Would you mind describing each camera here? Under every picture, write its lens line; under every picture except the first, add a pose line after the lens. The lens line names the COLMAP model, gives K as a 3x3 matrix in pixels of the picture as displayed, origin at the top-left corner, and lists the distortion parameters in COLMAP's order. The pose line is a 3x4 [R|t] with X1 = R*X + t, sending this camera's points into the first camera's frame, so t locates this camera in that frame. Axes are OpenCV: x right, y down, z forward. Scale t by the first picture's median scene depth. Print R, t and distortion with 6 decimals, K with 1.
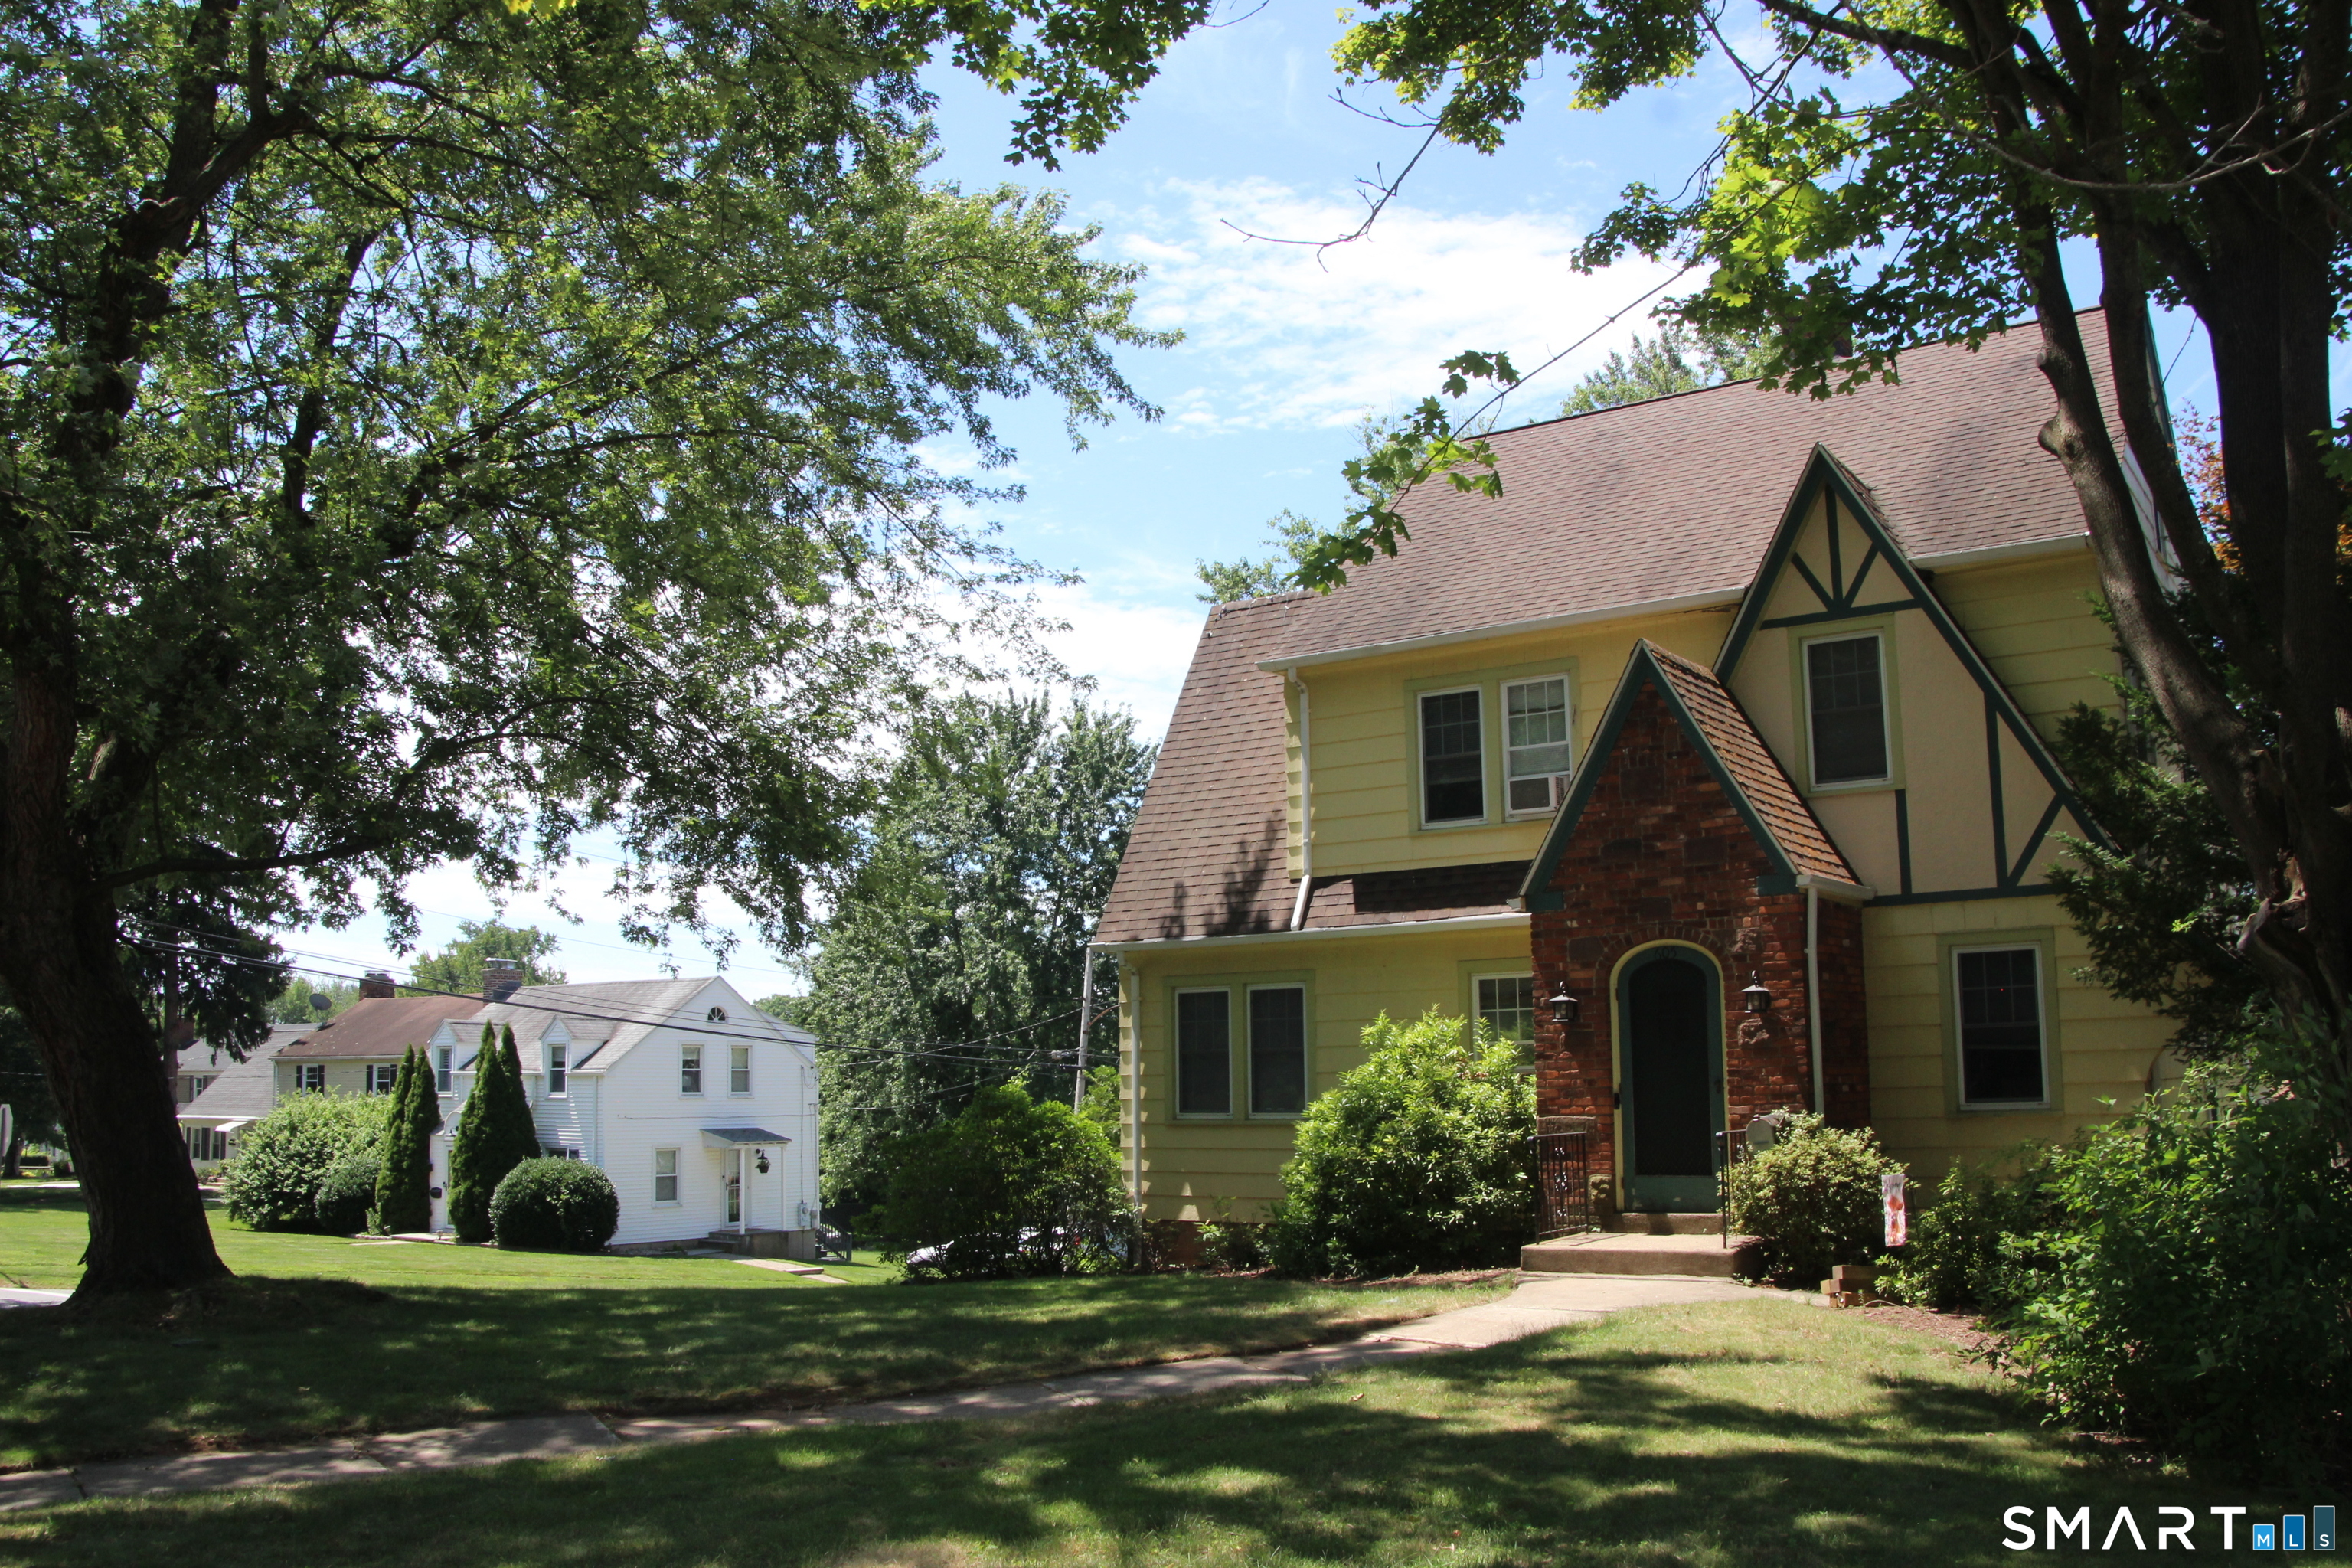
lens RADIAL K [[1944.5, 0, 1176.0], [0, 1944.5, 784.0], [0, 0, 1]] dist [-0.138134, 0.000510]
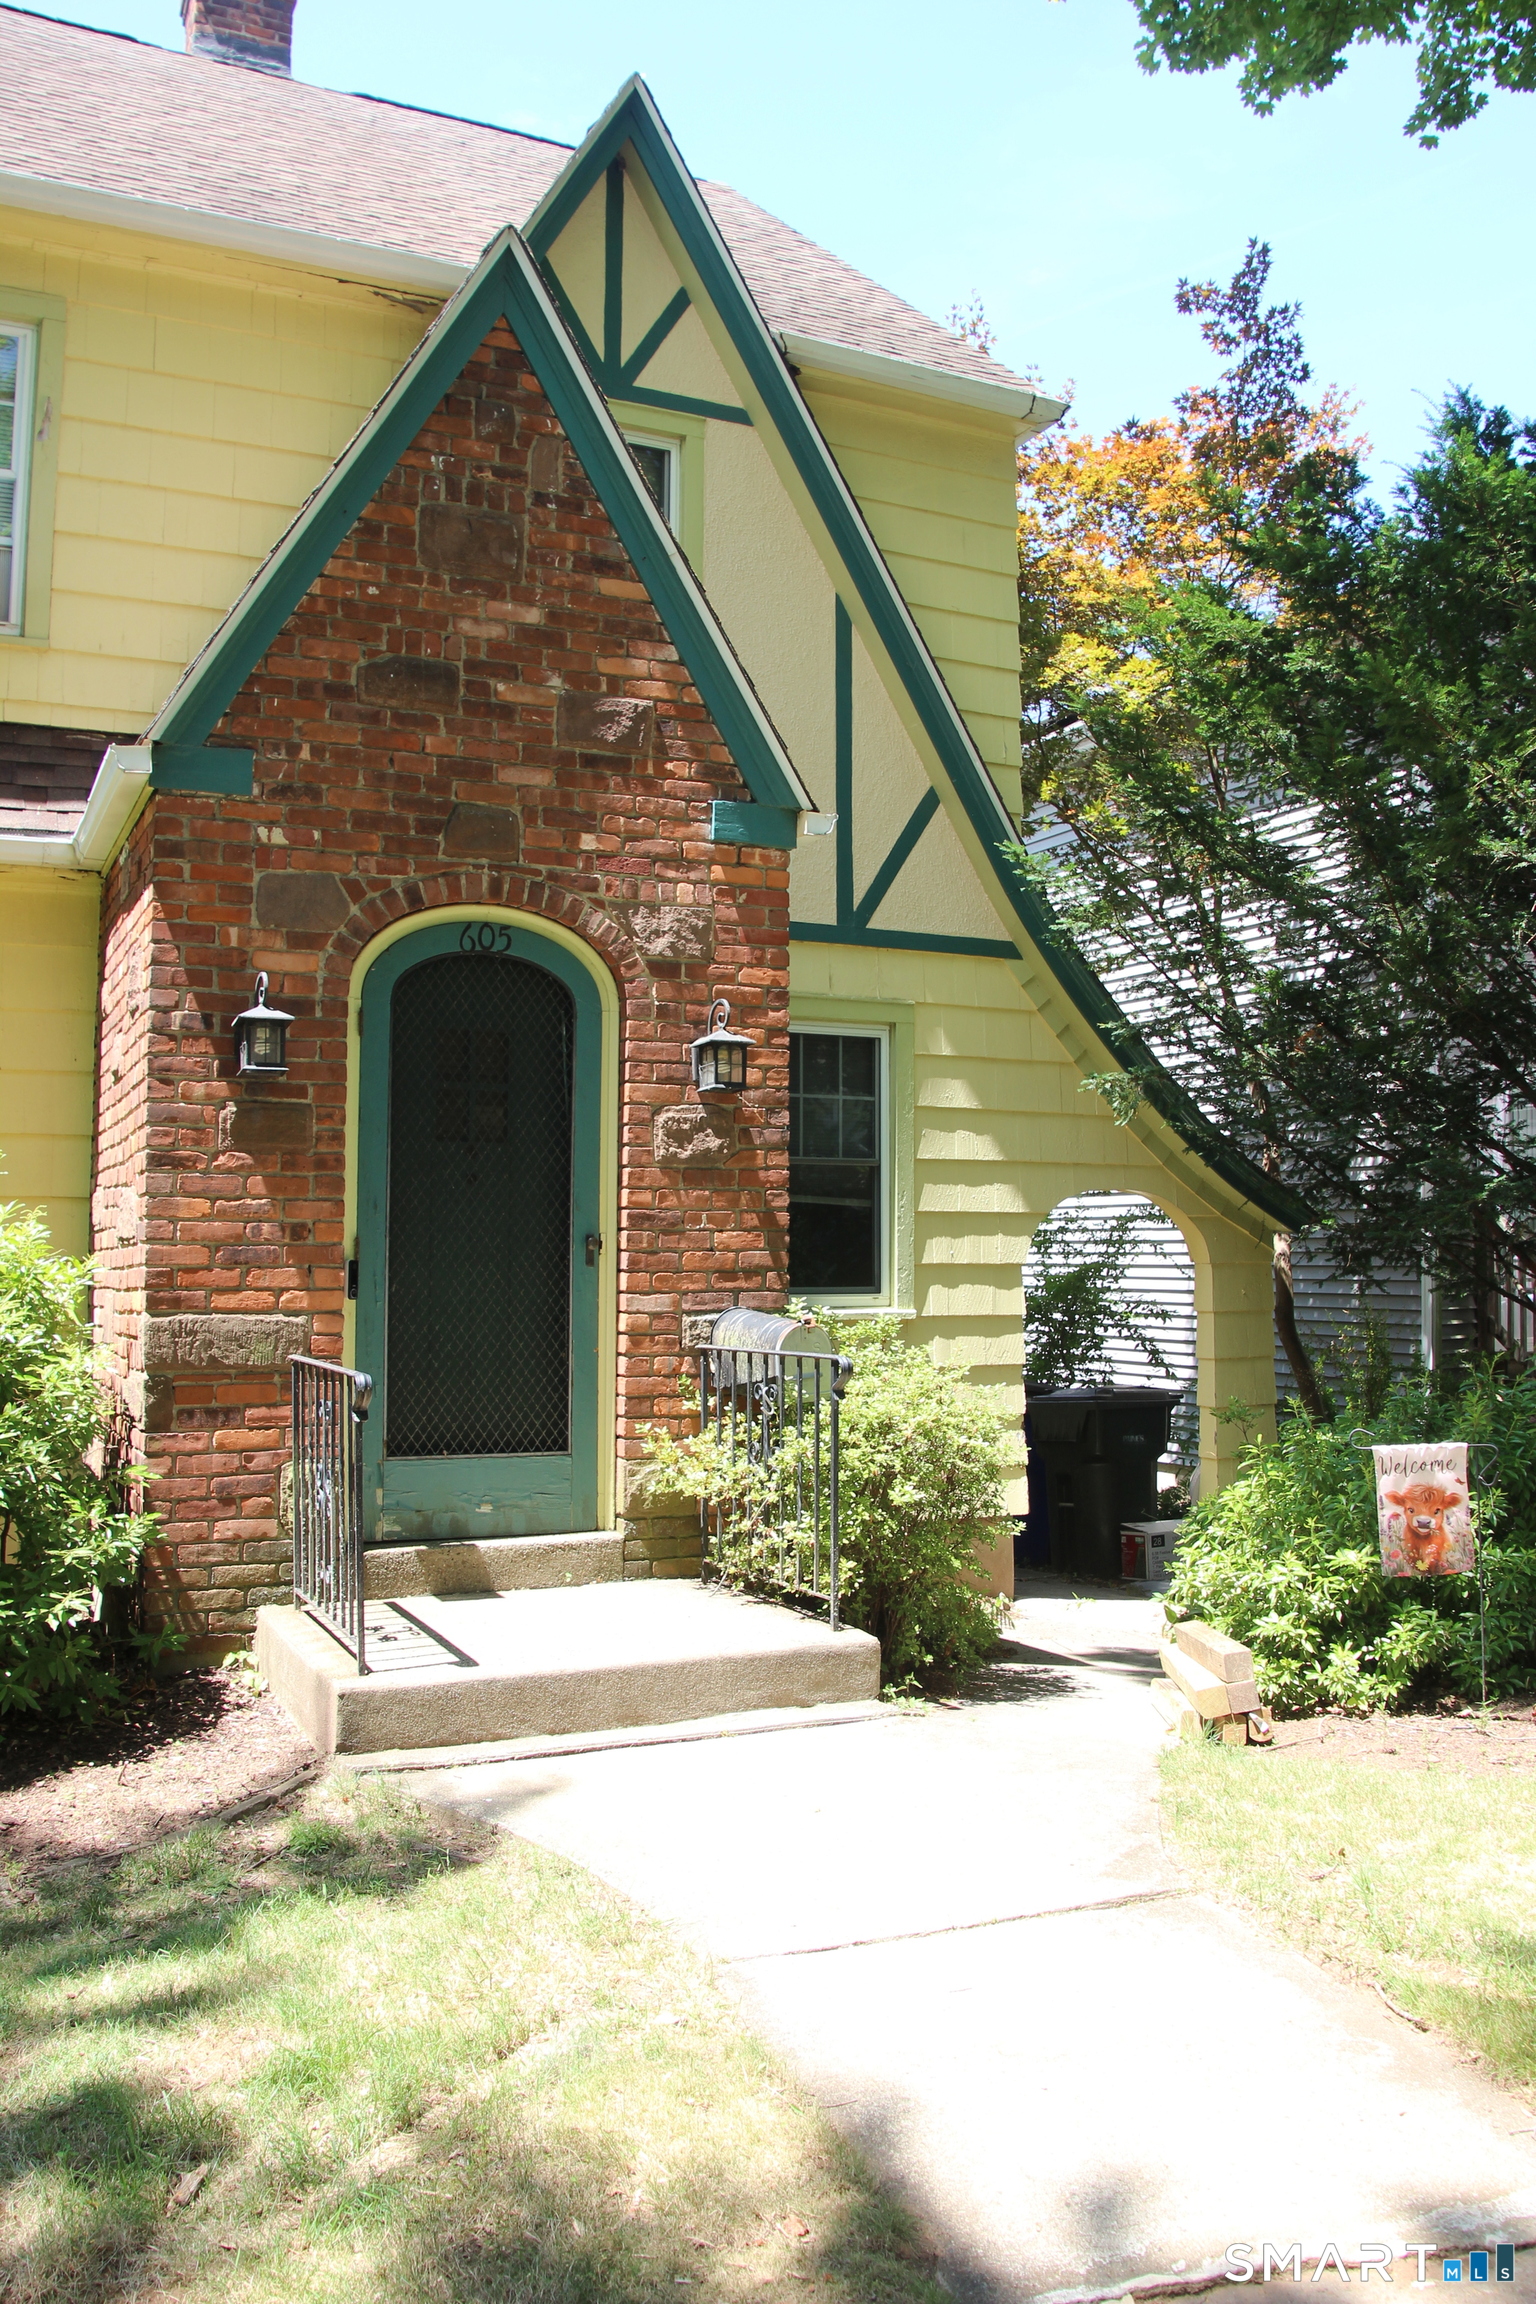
lens RADIAL K [[1904.8, 0, 768.0], [0, 1904.8, 1152.0], [0, 0, 1]] dist [-0.138134, 0.000510]
pose [[0.510470, 0.061689, 0.857680, -0.073749], [-0.142391, 0.989718, 0.013562, 0.119166], [-0.848025, -0.129049, 0.514005, 0.714013]]
